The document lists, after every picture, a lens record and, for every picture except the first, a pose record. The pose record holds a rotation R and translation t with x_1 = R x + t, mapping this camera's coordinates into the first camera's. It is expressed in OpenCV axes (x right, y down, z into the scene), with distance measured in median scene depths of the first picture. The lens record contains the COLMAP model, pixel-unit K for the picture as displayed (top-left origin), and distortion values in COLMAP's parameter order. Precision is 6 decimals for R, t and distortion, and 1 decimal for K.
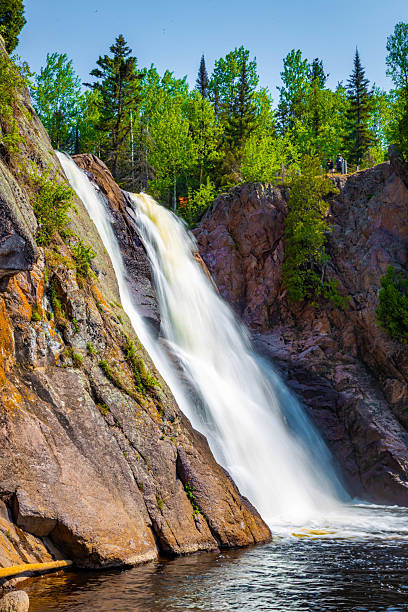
lens RADIAL K [[777.7, 0, 203.8], [0, 777.7, 303.9], [0, 0, 1]] dist [0.012464, 0.000000]
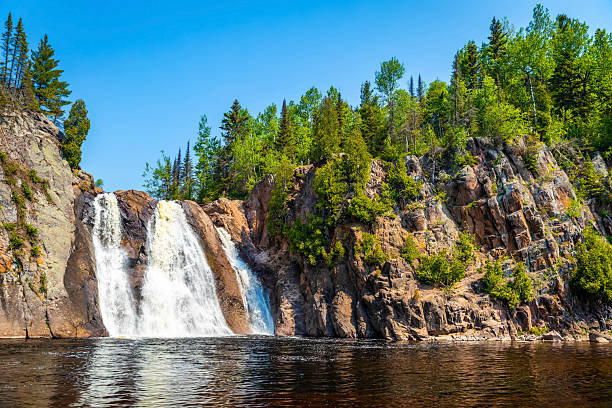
lens RADIAL K [[555.7, 0, 304.3], [0, 555.7, 201.8], [0, 0, 1]] dist [-0.006886, 0.000000]
pose [[0.903503, -0.086118, -0.419841, 1.149561], [0.083355, 0.996207, -0.024962, -0.067142], [0.420398, -0.012443, 0.907255, -0.394577]]
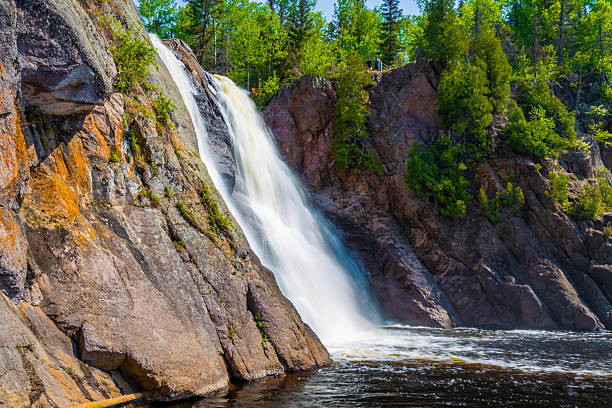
lens RADIAL K [[555.7, 0, 308.7], [0, 555.7, 200.4], [0, 0, 1]] dist [-0.006886, 0.000000]
pose [[0.997302, 0.011277, 0.072543, -0.004046], [-0.014061, 0.999179, 0.037985, 0.022650], [-0.072055, -0.038903, 0.996642, 0.125925]]
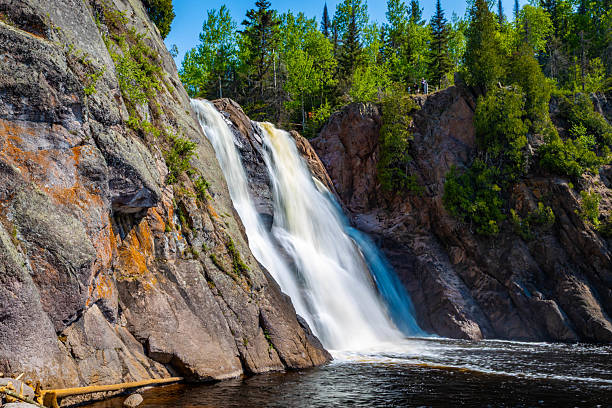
lens RADIAL K [[611.9, 0, 307.0], [0, 611.9, 205.8], [0, 0, 1]] dist [0.015510, 0.000000]
pose [[0.995954, -0.020526, -0.087486, 0.101933], [0.024912, 0.998471, 0.049350, -0.048226], [0.086340, -0.051330, 0.994943, -0.134483]]
